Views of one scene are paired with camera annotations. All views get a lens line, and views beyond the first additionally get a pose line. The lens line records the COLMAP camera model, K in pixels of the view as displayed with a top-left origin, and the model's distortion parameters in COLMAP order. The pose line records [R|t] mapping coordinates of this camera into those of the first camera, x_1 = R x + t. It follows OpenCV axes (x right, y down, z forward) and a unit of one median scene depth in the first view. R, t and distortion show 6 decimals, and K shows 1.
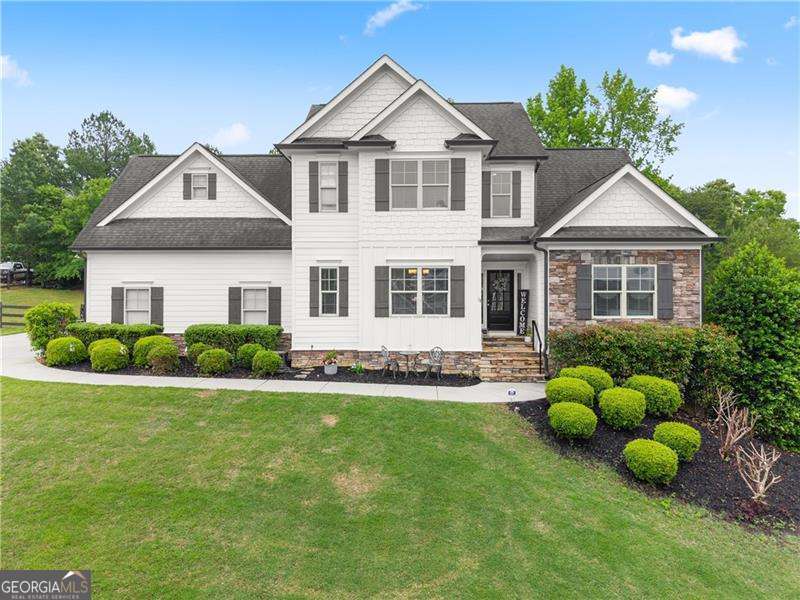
lens RADIAL K [[551.3, 0, 399.3], [0, 551.3, 282.4], [0, 0, 1]] dist [-0.001215, -0.001977]
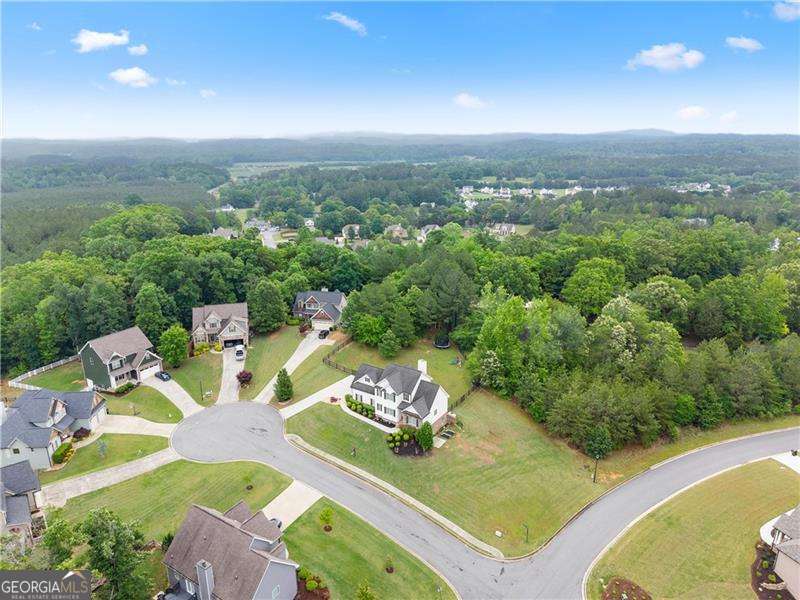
lens RADIAL K [[542.2, 0, 400.0], [0, 542.2, 300.0], [0, 0, 1]] dist [0.047062, -0.052698]
pose [[0.845462, 0.152270, -0.511868, 3.334980], [0.005620, 0.955899, 0.293642, -3.240947], [0.534007, -0.251140, 0.807320, -3.957171]]
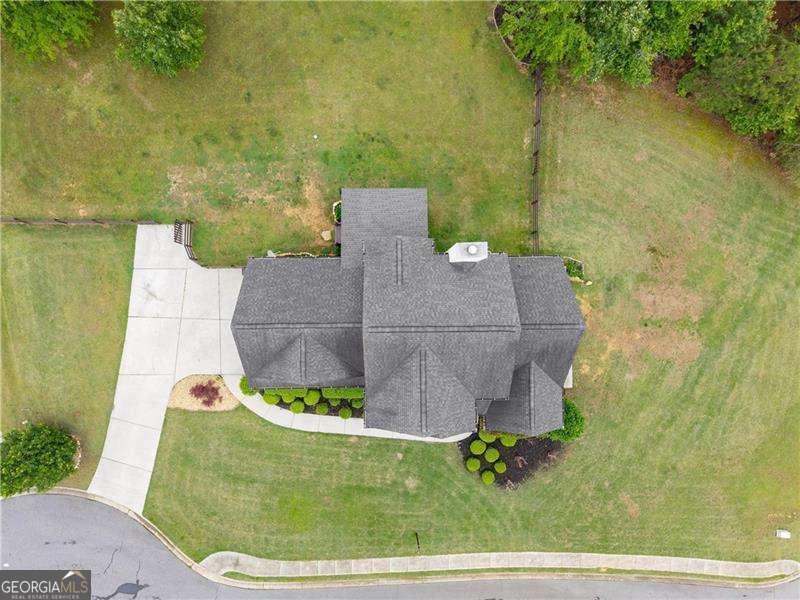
lens RADIAL K [[542.2, 0, 400.0], [0, 542.2, 300.0], [0, 0, 1]] dist [0.047062, -0.052698]
pose [[0.999085, -0.035289, 0.024180, -0.127593], [-0.024493, -0.008464, 0.999664, -2.199535], [-0.035073, -0.999341, -0.009320, 1.464297]]
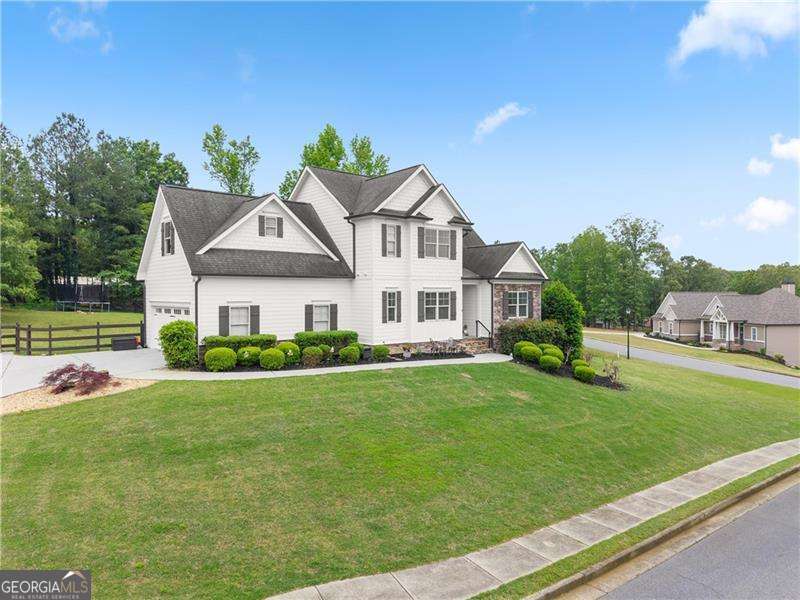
lens RADIAL K [[542.2, 0, 400.0], [0, 542.2, 300.0], [0, 0, 1]] dist [0.047062, -0.052698]
pose [[0.747033, -0.009497, 0.664720, -1.170298], [-0.005726, 0.999769, 0.020719, -0.036848], [-0.664763, -0.019284, 0.746806, -0.184779]]
